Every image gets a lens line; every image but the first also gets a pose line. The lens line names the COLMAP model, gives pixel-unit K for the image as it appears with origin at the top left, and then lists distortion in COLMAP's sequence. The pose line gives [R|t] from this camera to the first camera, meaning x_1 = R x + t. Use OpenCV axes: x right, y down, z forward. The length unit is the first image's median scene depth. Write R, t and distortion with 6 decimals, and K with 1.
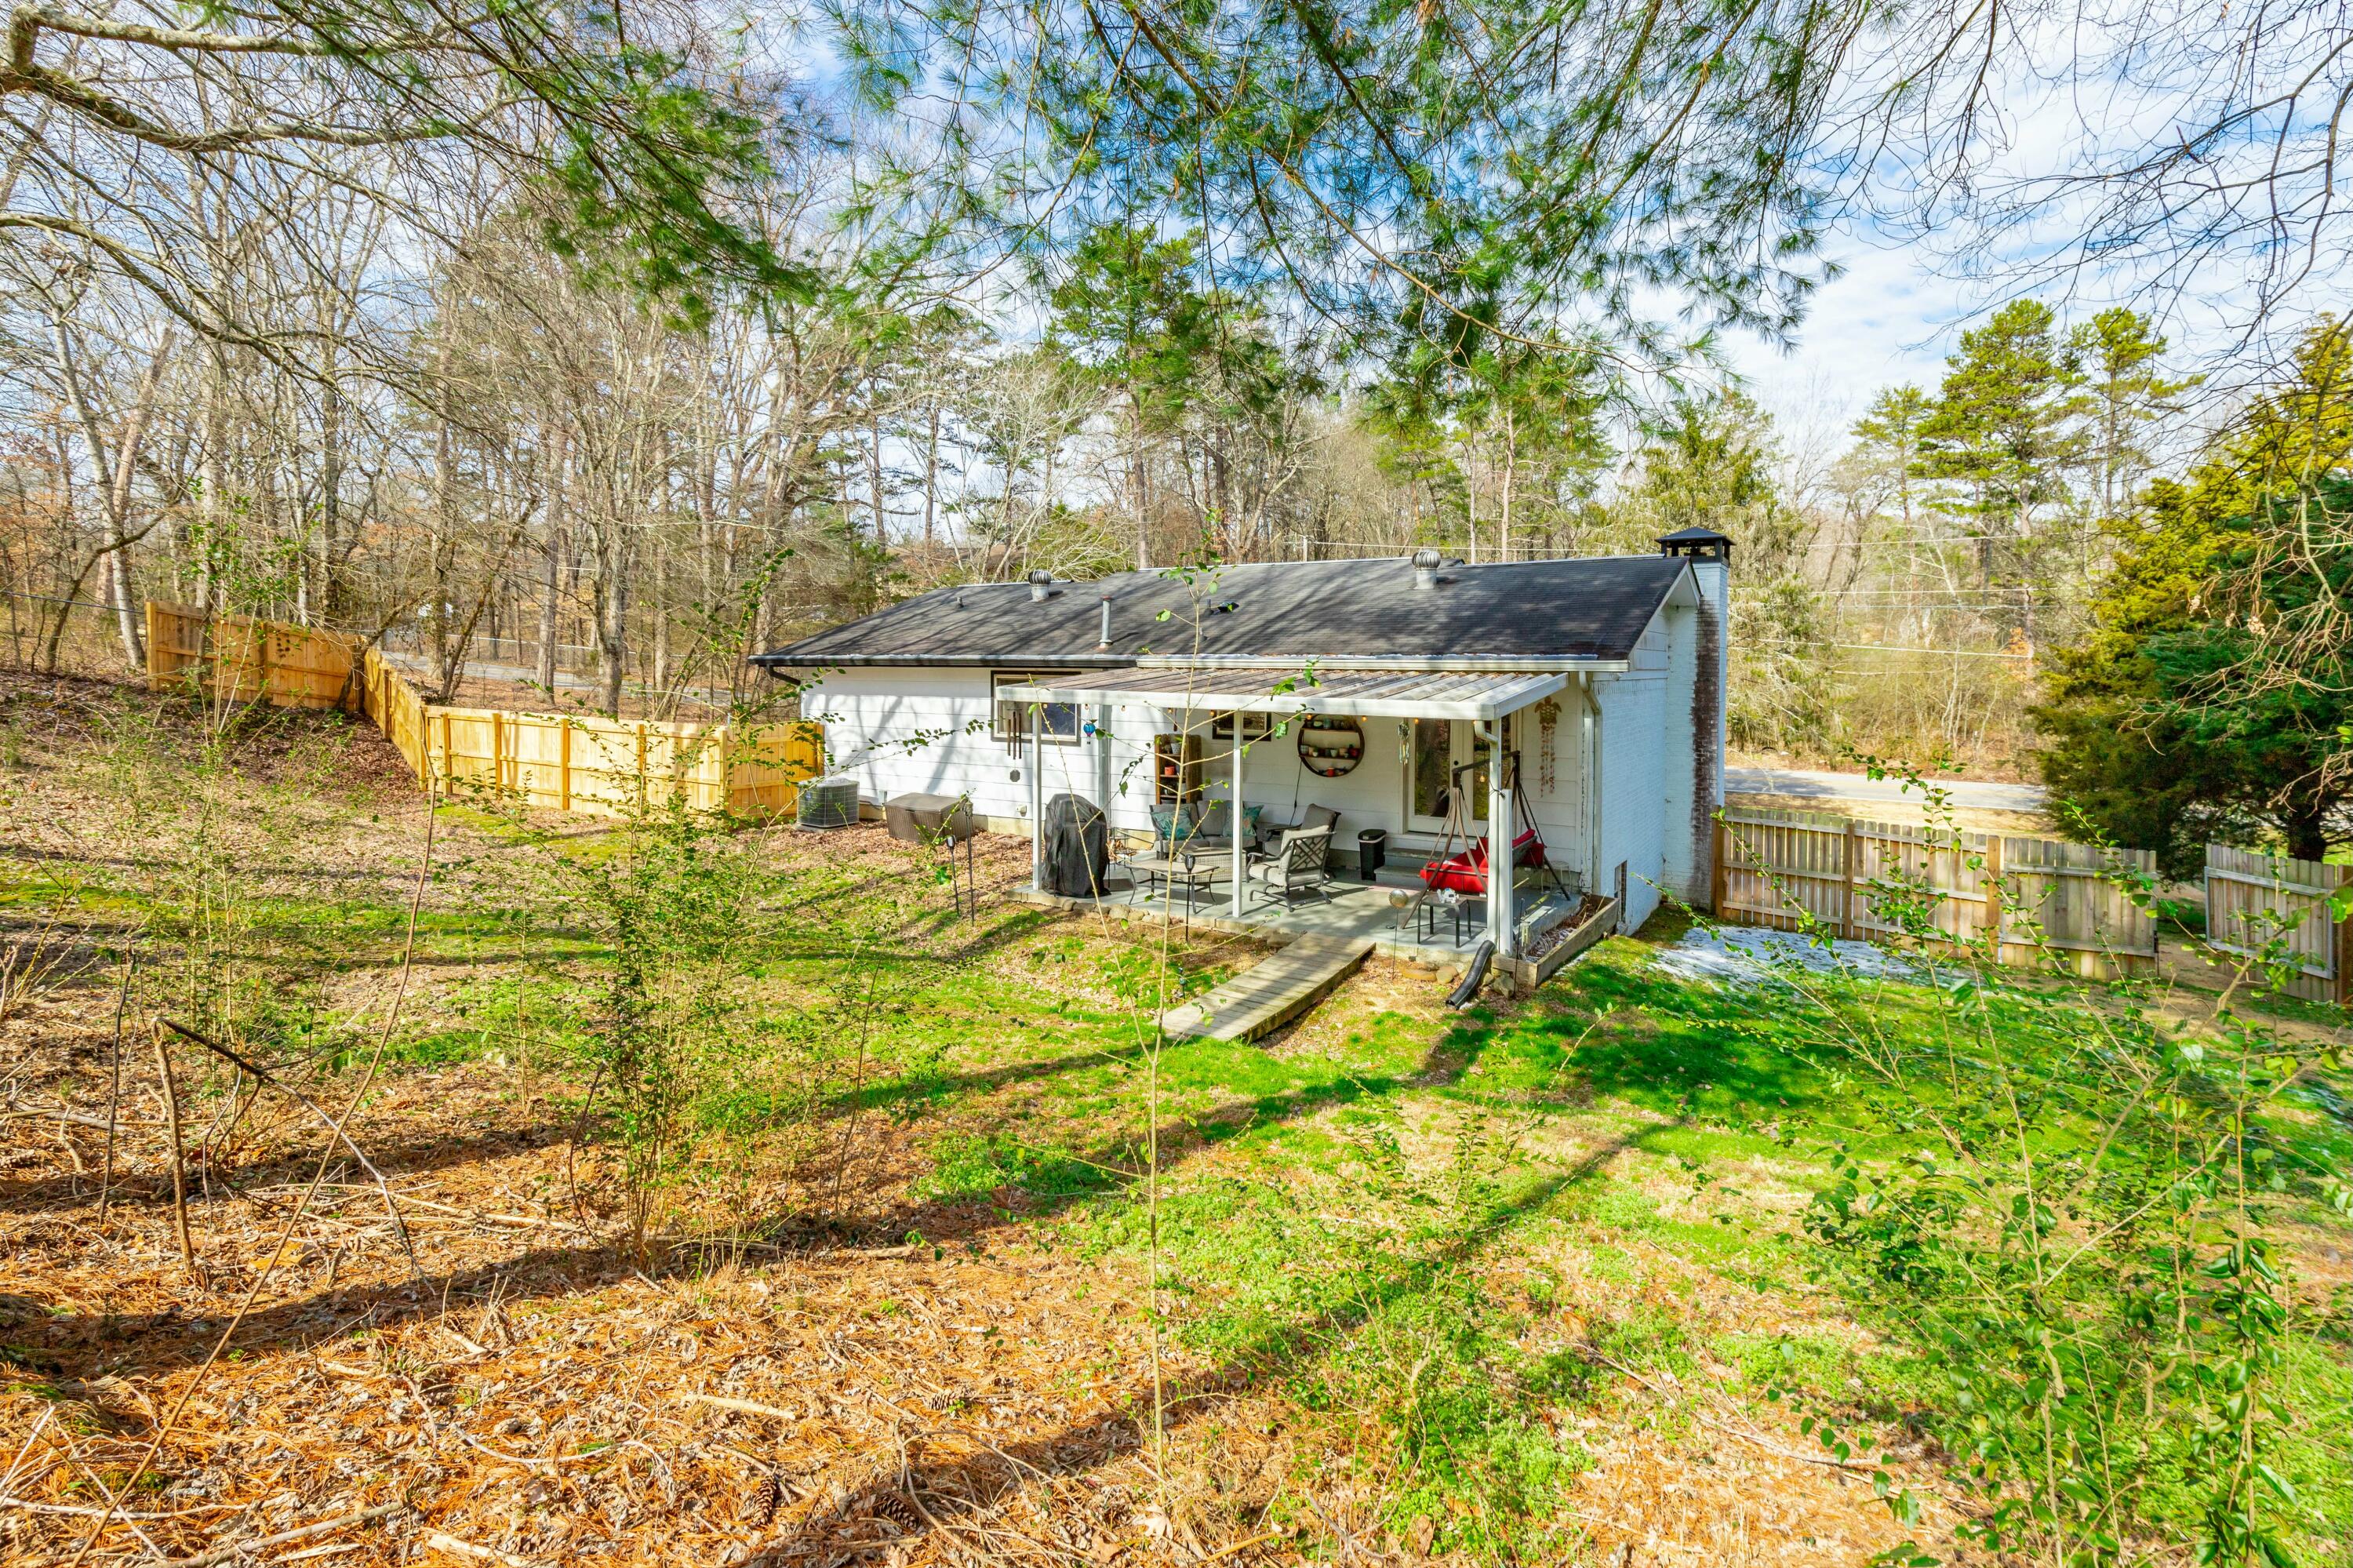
lens RADIAL K [[1112.3, 0, 1190.9], [0, 1112.3, 698.8], [0, 0, 1]] dist [0.000875, 0.000566]
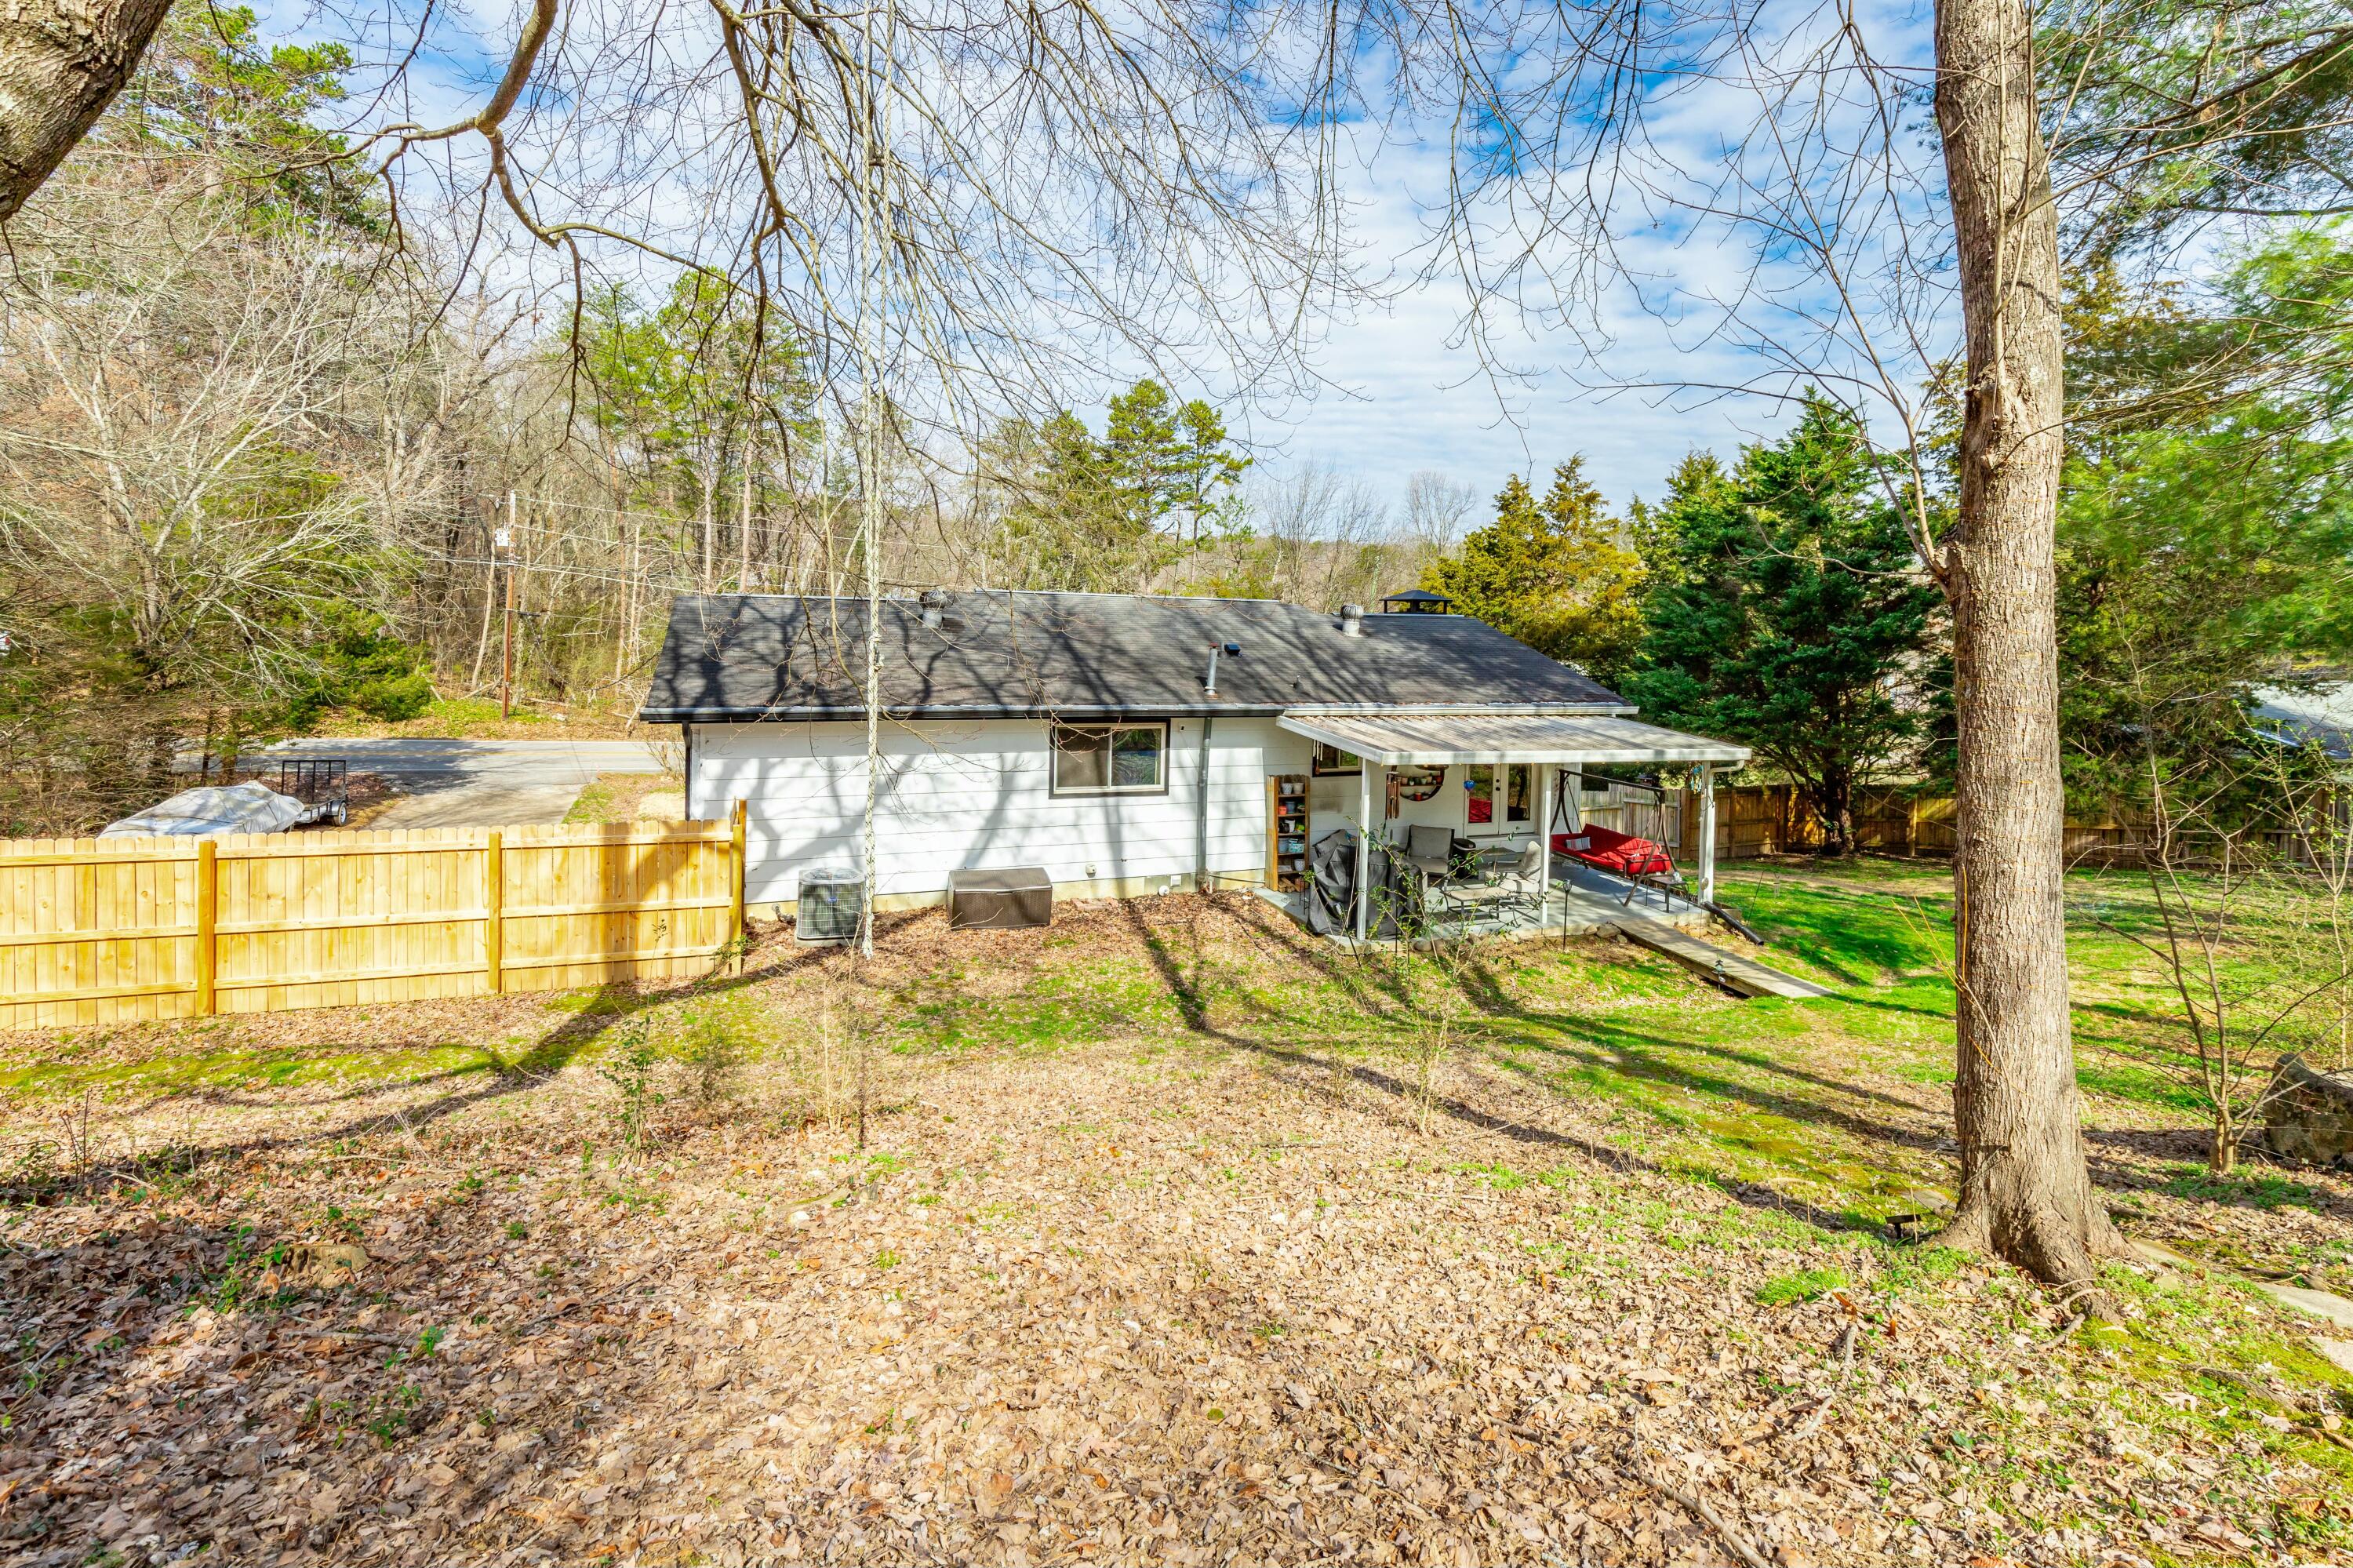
lens RADIAL K [[1117.1, 0, 1187.7], [0, 1117.1, 684.7], [0, 0, 1]] dist [0.002194, -0.000729]
pose [[0.604497, -0.029004, 0.796080, -0.771015], [0.010037, 0.999535, 0.028795, -0.072853], [-0.796545, -0.009416, 0.604506, 0.360349]]
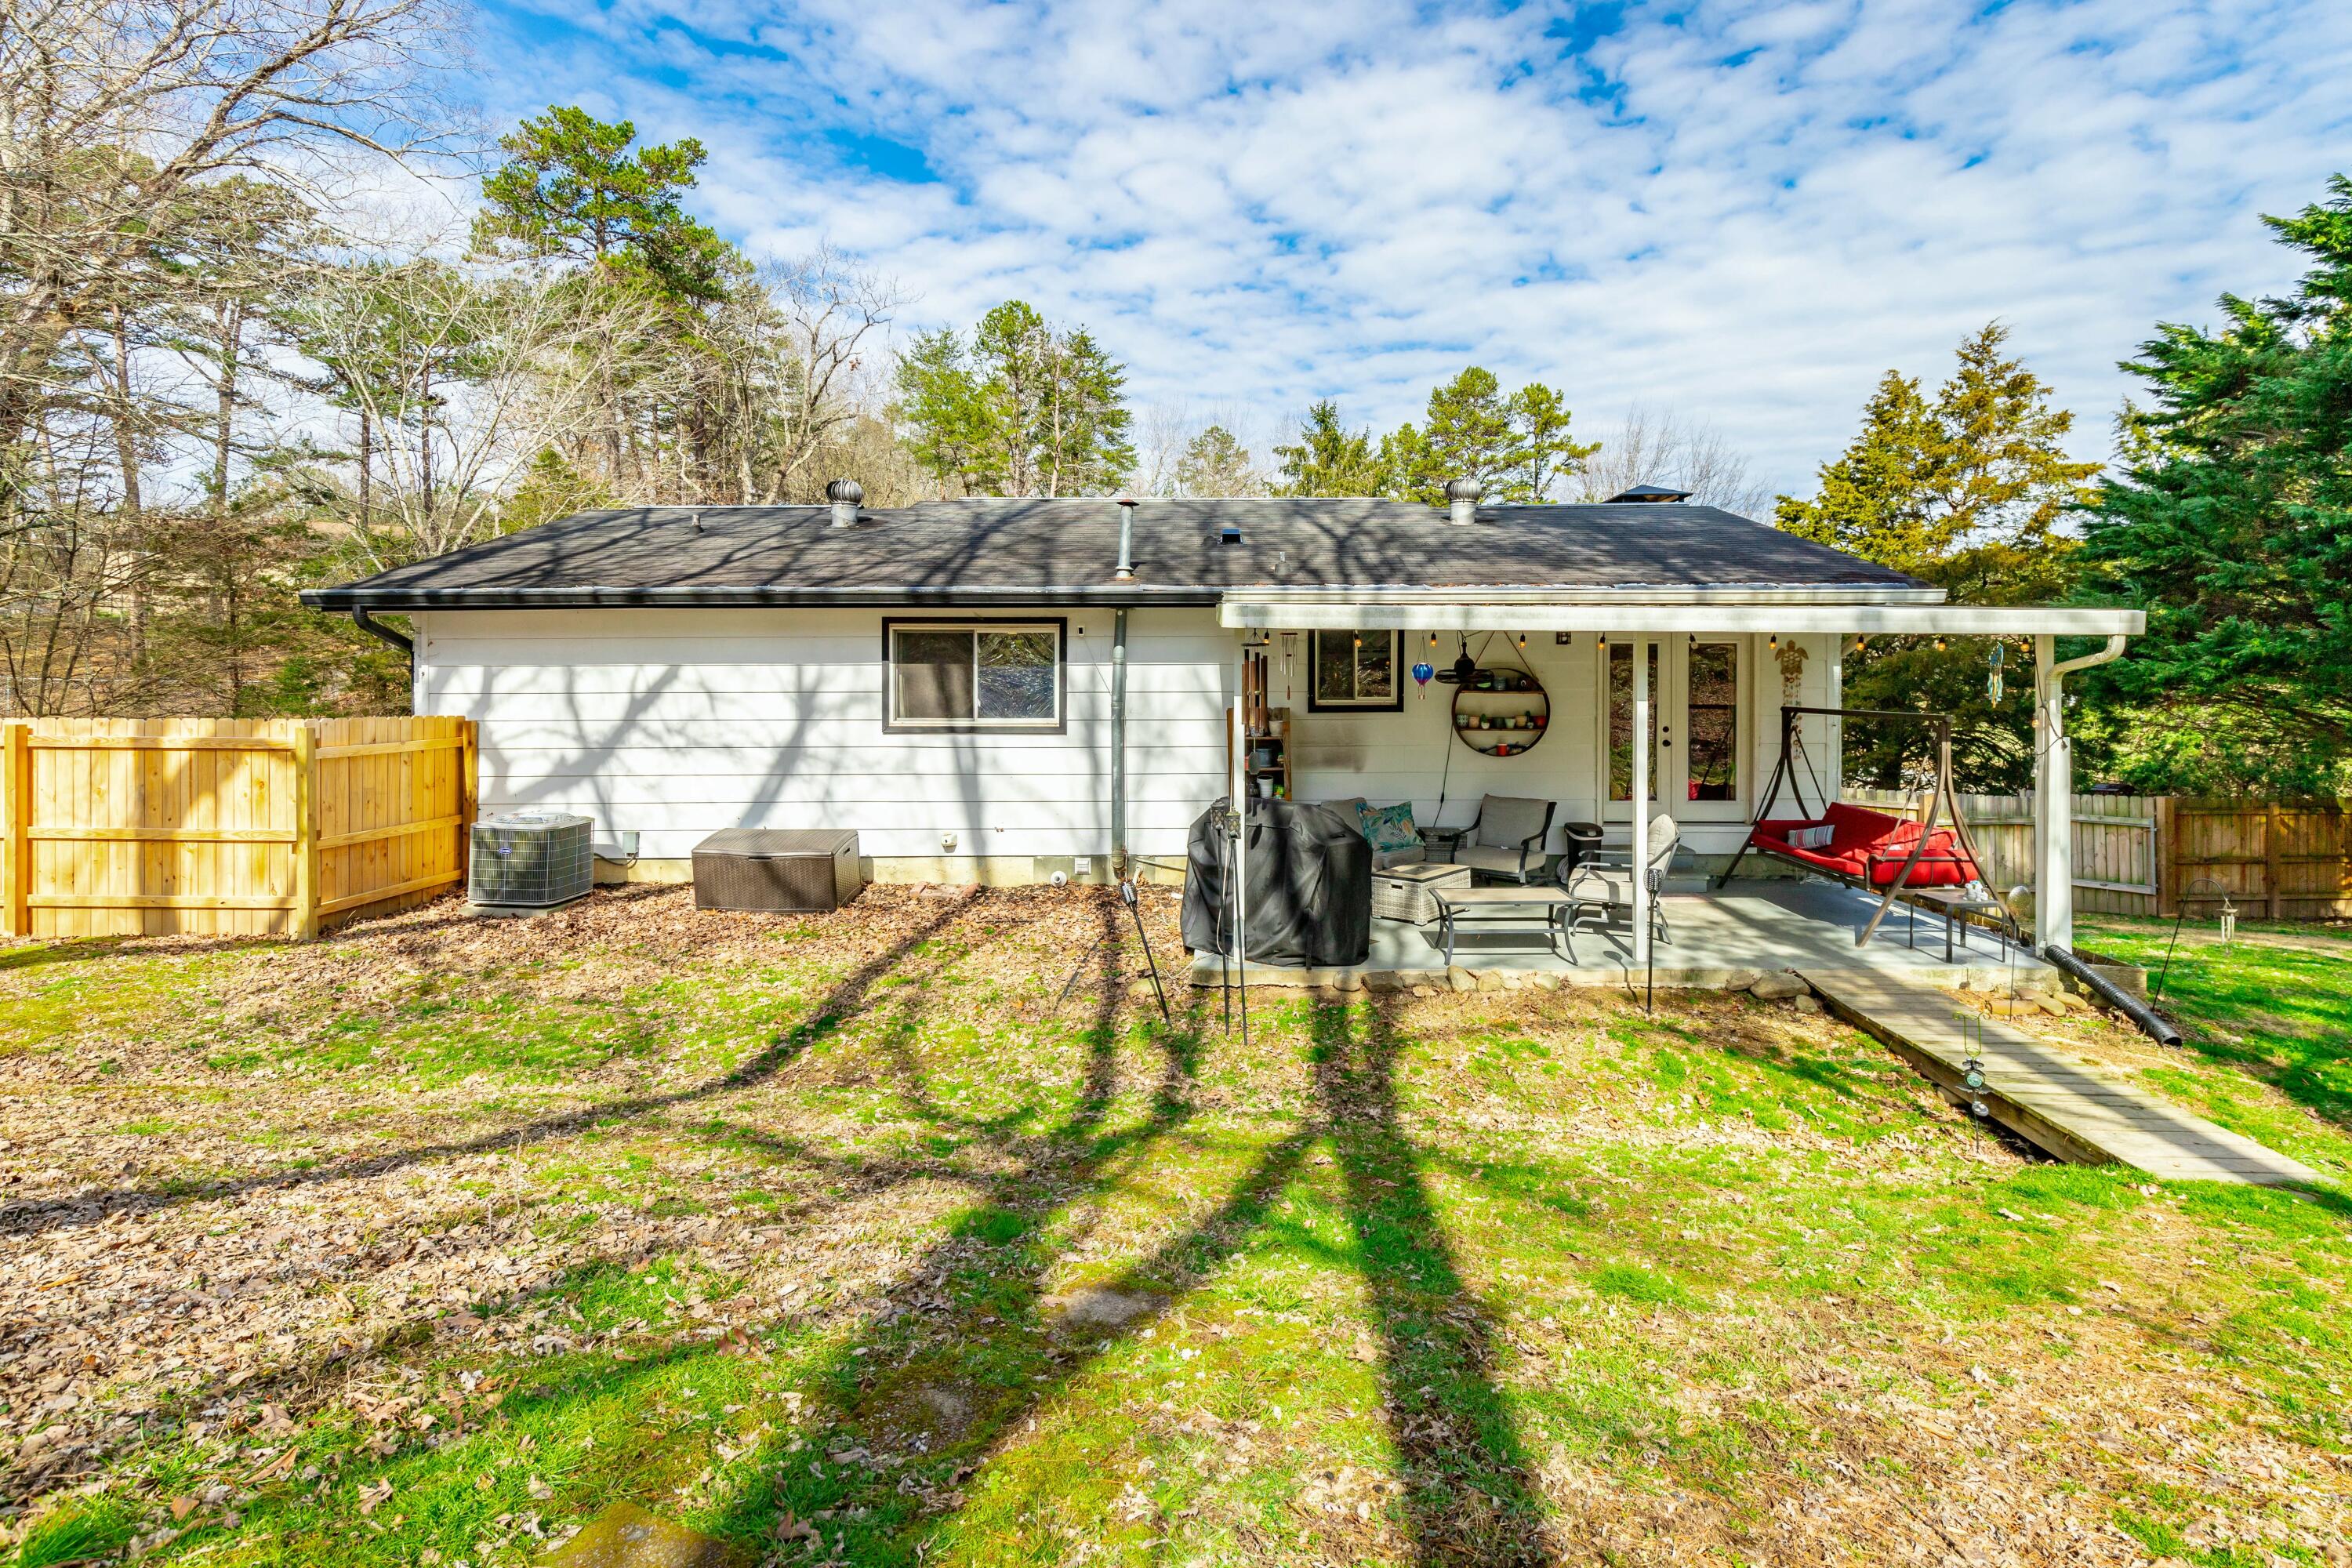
lens RADIAL K [[1111.7, 0, 1190.4], [0, 1111.7, 698.8], [0, 0, 1]] dist [0.000875, 0.000566]
pose [[0.855634, -0.009102, 0.517501, -0.331412], [0.022588, 0.999549, -0.019767, 0.032852], [-0.517088, 0.028603, 0.855454, 0.373072]]
